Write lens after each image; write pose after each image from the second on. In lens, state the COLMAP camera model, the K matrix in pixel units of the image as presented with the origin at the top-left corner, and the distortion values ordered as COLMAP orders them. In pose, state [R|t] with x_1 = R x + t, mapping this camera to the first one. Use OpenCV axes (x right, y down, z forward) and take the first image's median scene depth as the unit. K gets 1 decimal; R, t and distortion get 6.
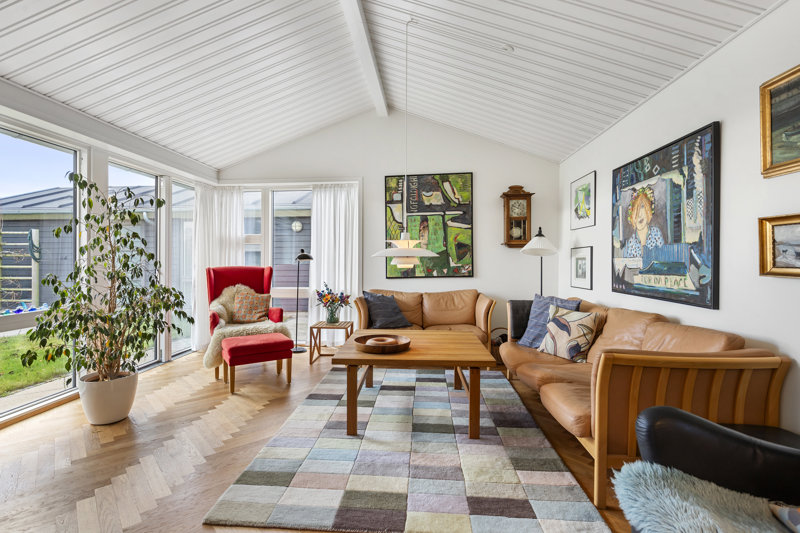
lens RADIAL K [[398.1, 0, 392.0], [0, 398.1, 262.4], [0, 0, 1]] dist [0.000659, -0.001553]
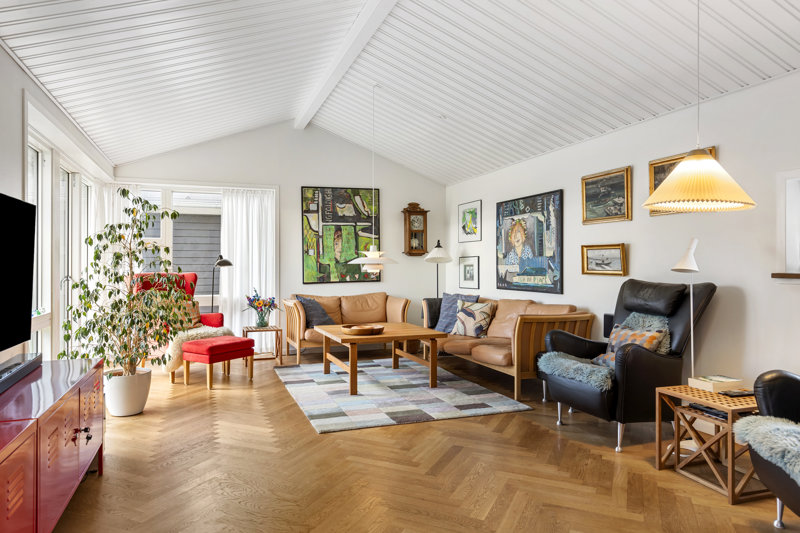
lens RADIAL K [[523.1, 0, 403.3], [0, 523.1, 265.0], [0, 0, 1]] dist [0.010413, 0.000568]
pose [[0.898340, 0.002112, 0.439296, -0.566246], [0.001566, 0.999967, -0.008009, 0.003094], [-0.439299, 0.007882, 0.898306, -0.528286]]
